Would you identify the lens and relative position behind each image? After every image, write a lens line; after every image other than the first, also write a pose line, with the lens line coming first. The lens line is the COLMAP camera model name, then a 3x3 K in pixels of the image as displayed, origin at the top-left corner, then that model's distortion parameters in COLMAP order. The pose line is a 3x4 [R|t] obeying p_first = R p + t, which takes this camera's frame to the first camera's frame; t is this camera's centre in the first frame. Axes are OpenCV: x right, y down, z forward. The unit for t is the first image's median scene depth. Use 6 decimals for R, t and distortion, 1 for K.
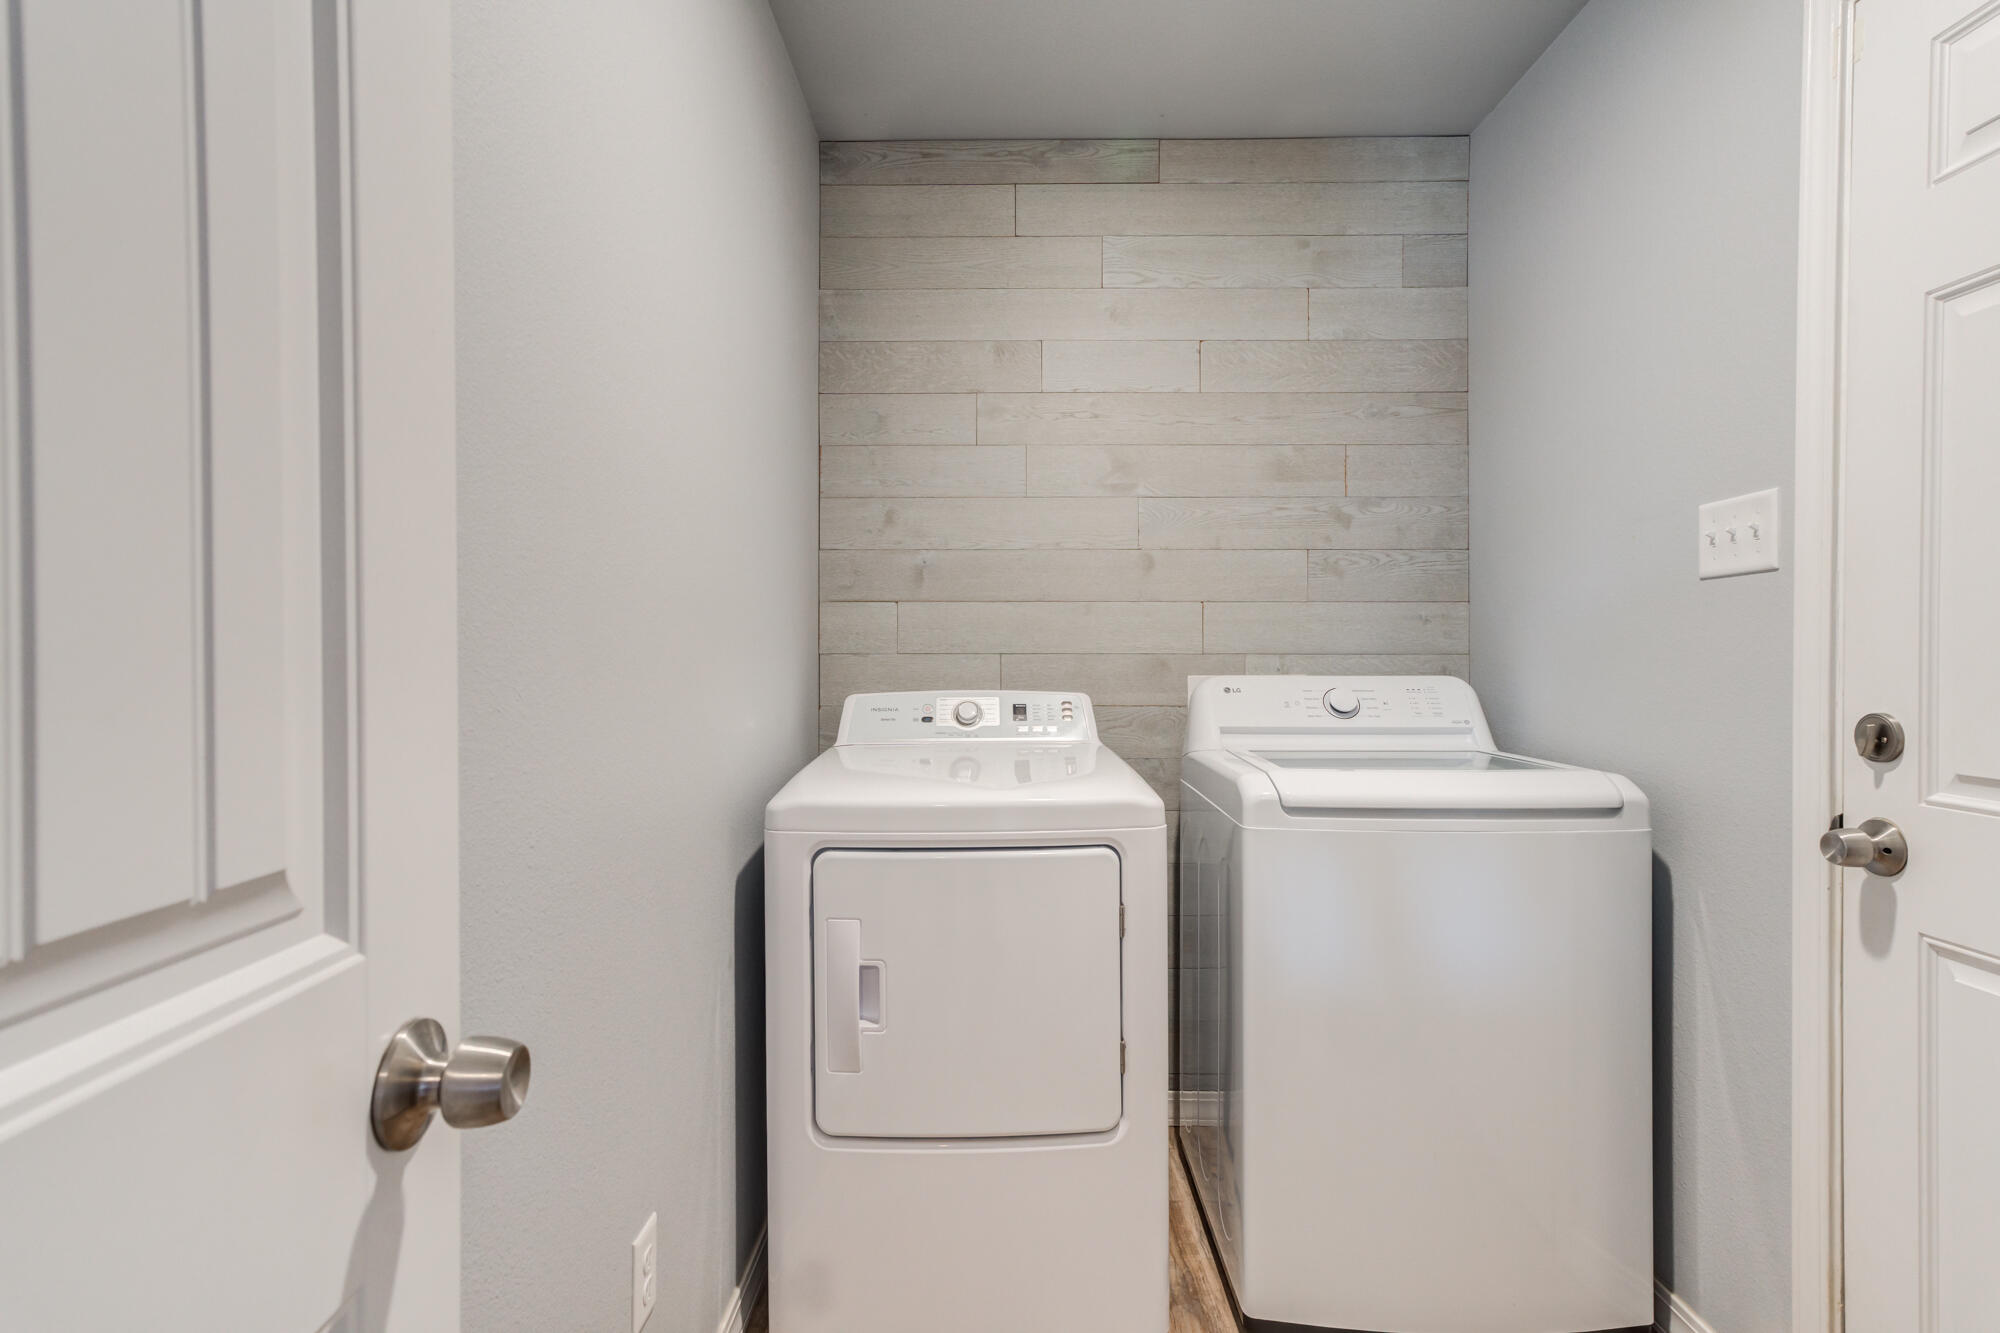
lens RADIAL K [[1007.9, 0, 1000.0], [0, 1007.9, 666.5], [0, 0, 1]] dist [0.013514, 0.005357]
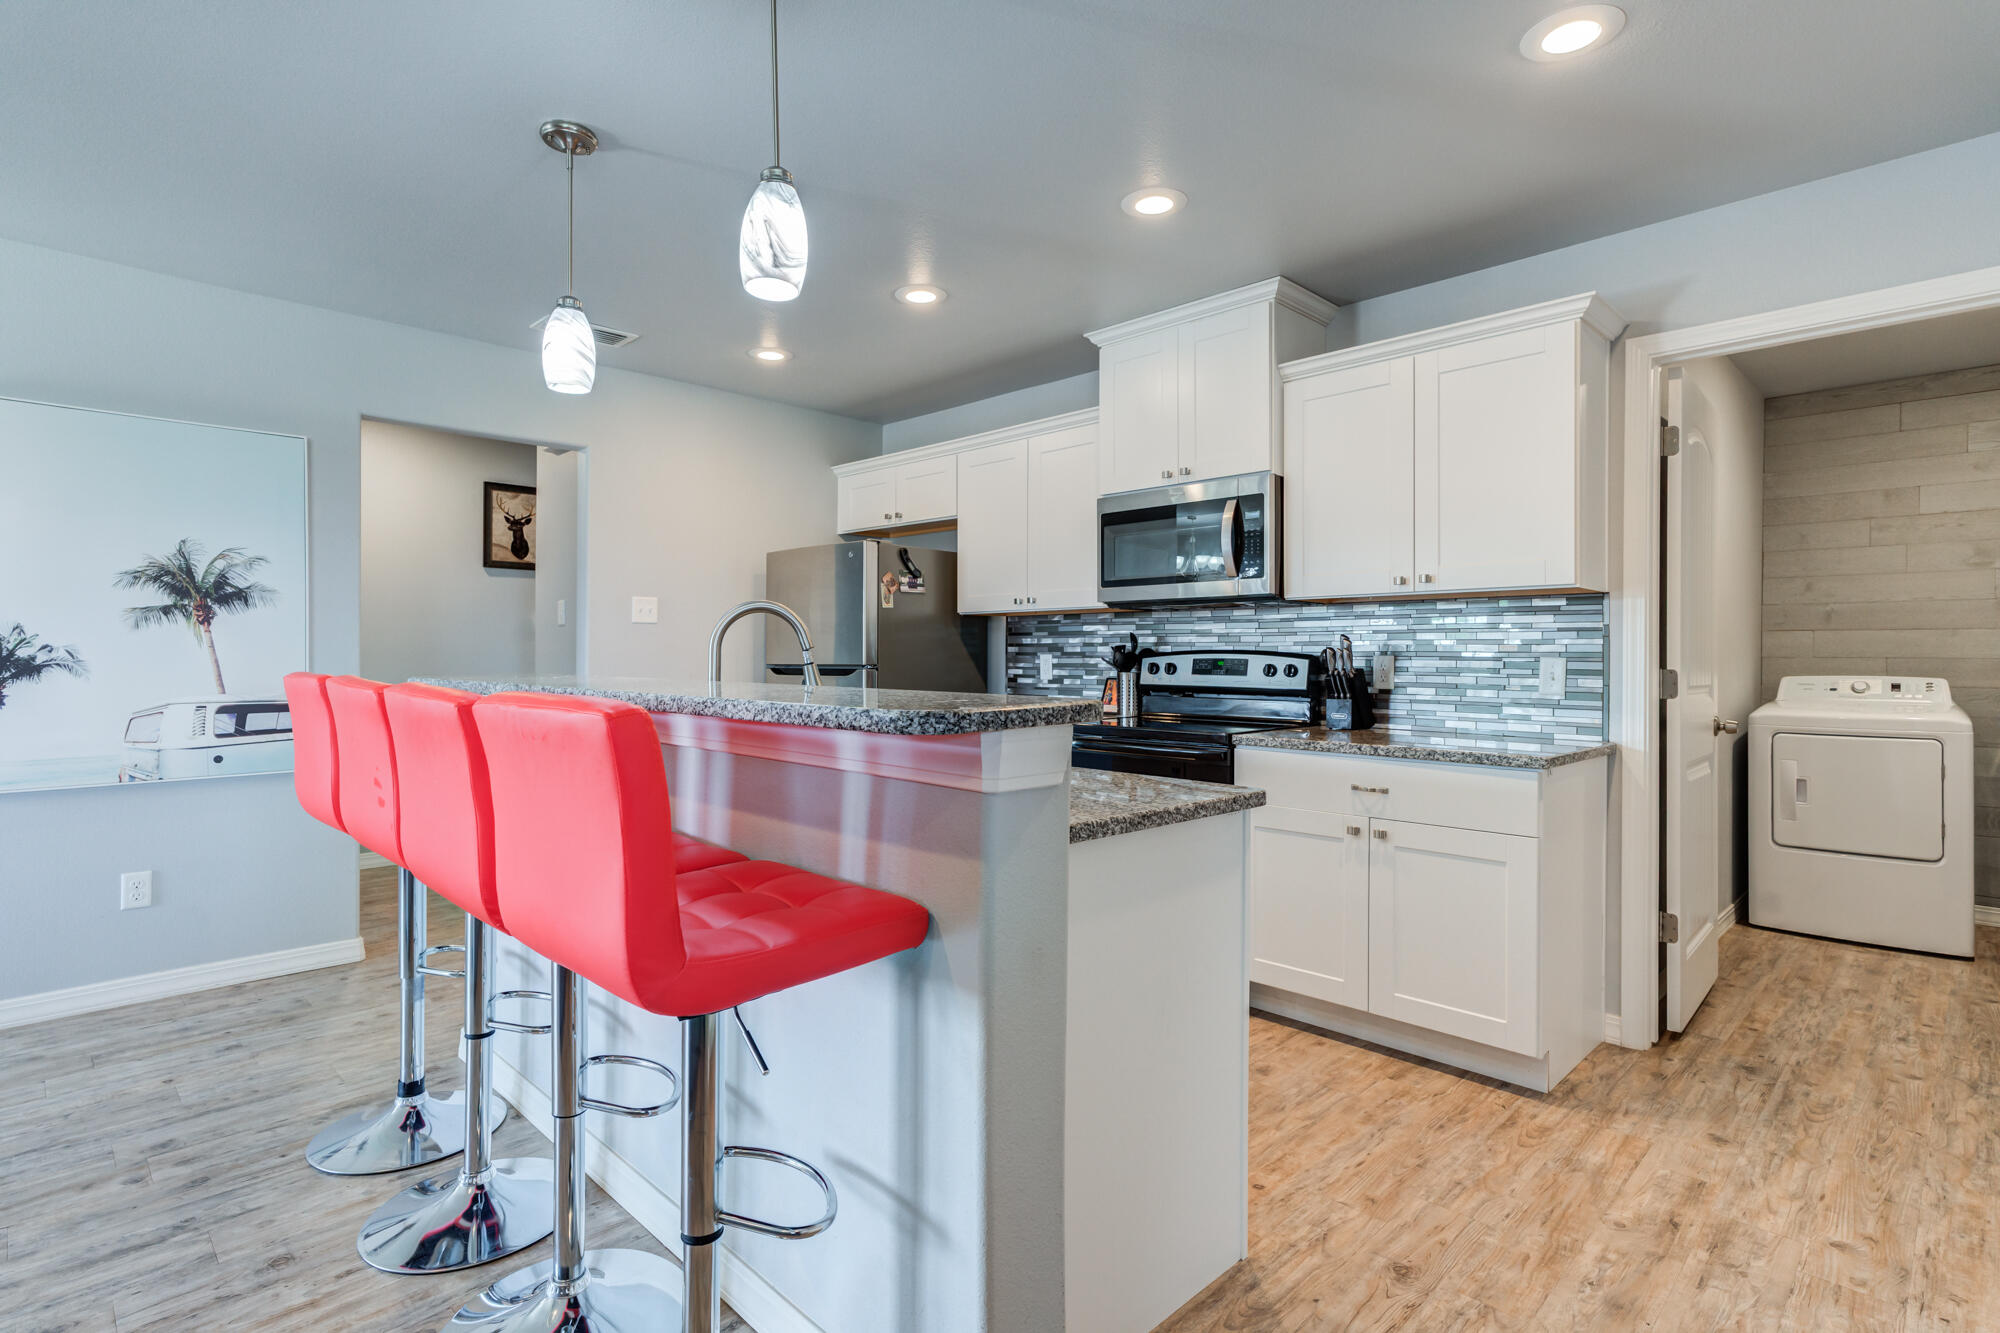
lens RADIAL K [[968.7, 0, 997.7], [0, 968.7, 660.1], [0, 0, 1]] dist [0.004367, 0.002065]
pose [[0.707911, 0.007450, -0.706263, 0.108822], [-0.012692, 0.999917, -0.002174, 0.016547], [0.706188, 0.010503, 0.707946, -1.429476]]
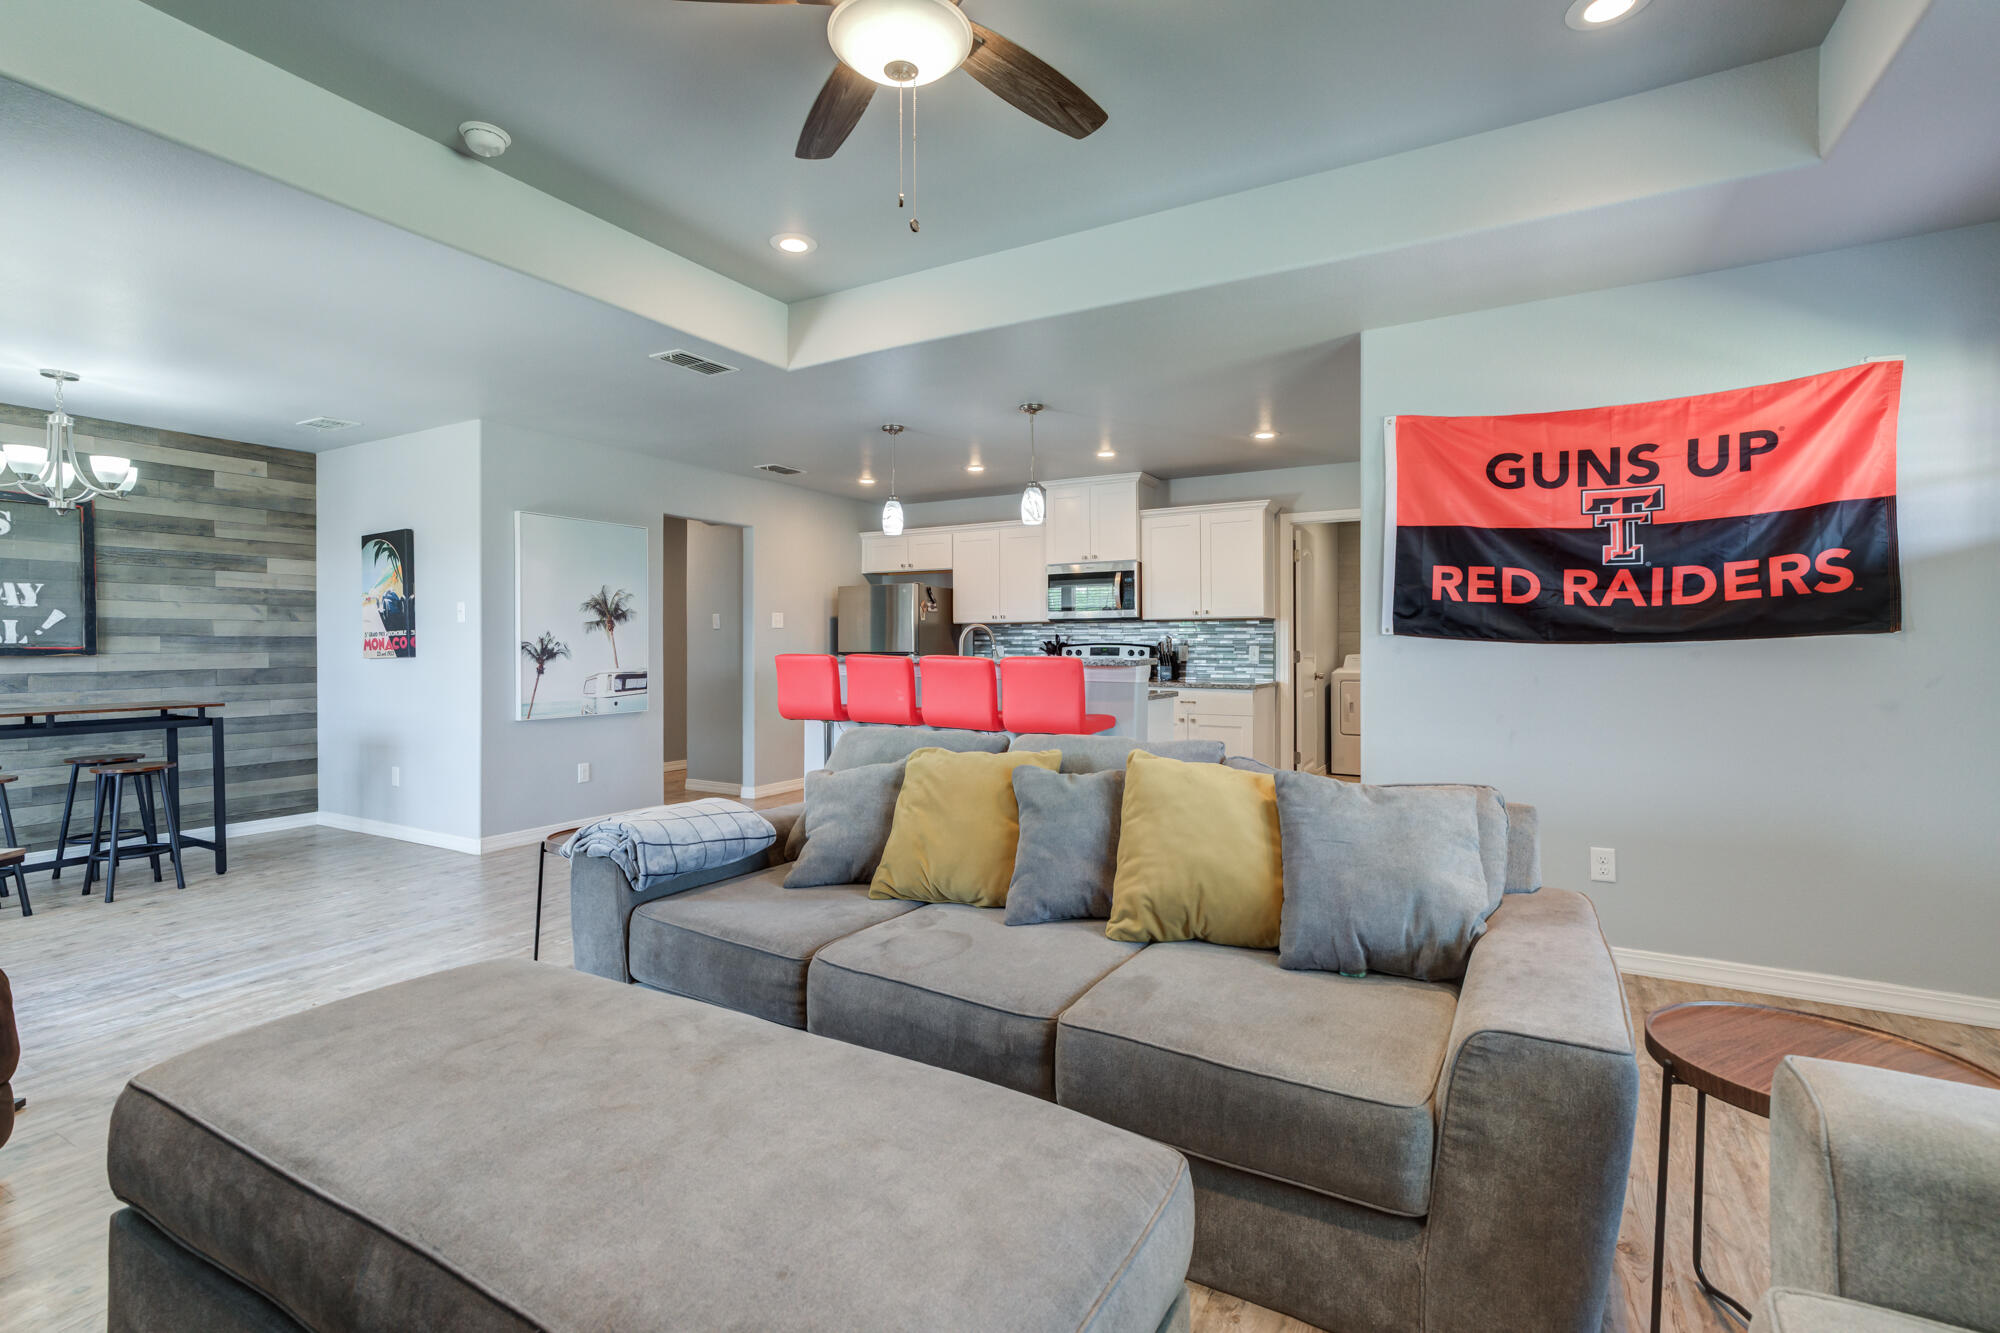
lens RADIAL K [[904.0, 0, 990.3], [0, 904.0, 648.0], [0, 0, 1]] dist [-0.000750, -0.000072]
pose [[0.871918, 0.000839, -0.489652, 0.369438], [-0.006210, 0.999937, -0.009346, 0.037753], [0.489613, 0.011190, 0.871868, -2.785937]]
